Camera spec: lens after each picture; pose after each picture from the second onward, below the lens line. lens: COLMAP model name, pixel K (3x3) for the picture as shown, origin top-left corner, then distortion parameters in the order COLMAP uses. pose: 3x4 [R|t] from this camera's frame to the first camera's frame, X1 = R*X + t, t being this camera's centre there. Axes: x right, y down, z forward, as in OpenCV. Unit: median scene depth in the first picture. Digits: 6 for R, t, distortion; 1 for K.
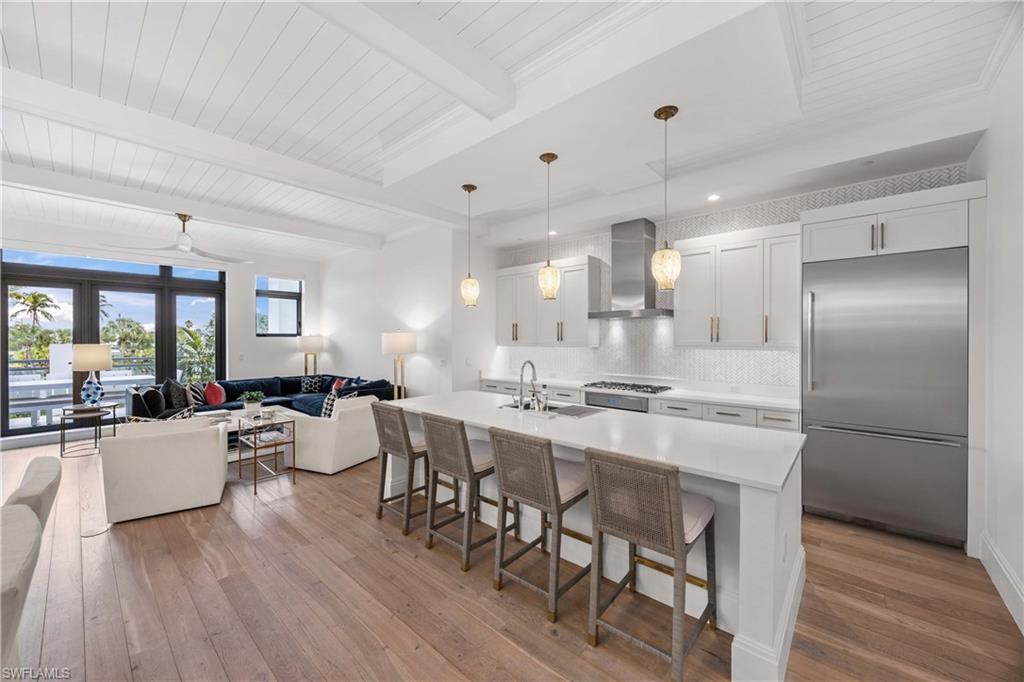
lens RADIAL K [[387.9, 0, 517.2], [0, 387.9, 336.3], [0, 0, 1]] dist [0.001190, 0.000242]
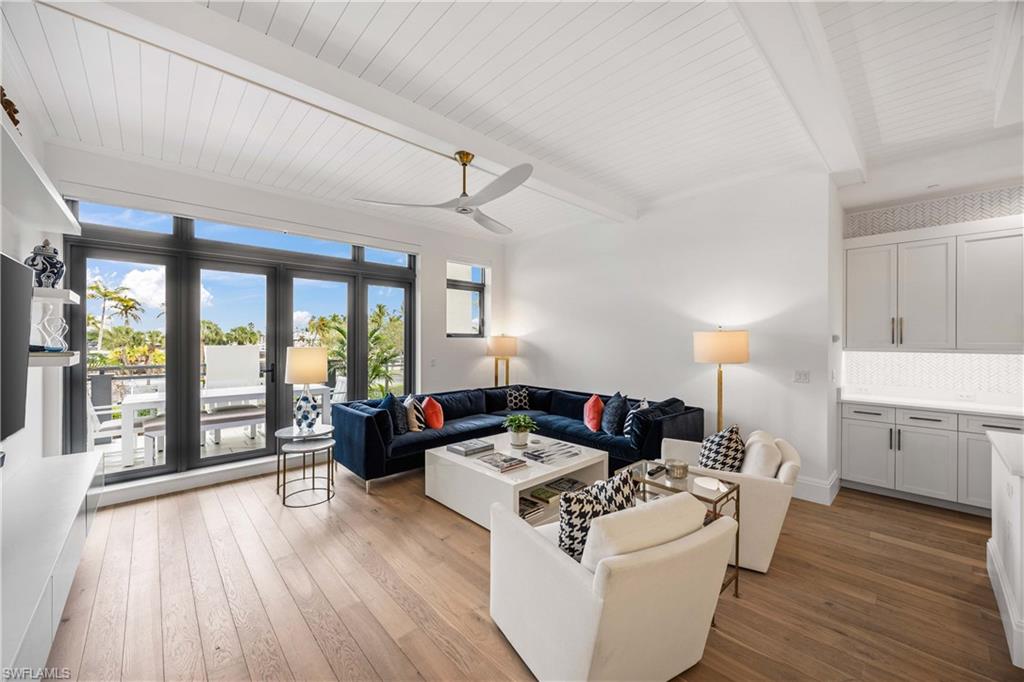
lens RADIAL K [[387.9, 0, 513.4], [0, 387.9, 339.8], [0, 0, 1]] dist [0.001190, 0.000242]
pose [[0.995435, 0.000252, -0.095441, -0.480098], [0.000425, 0.999975, 0.007075, 0.000244], [0.095440, -0.007084, 0.995410, 0.231260]]
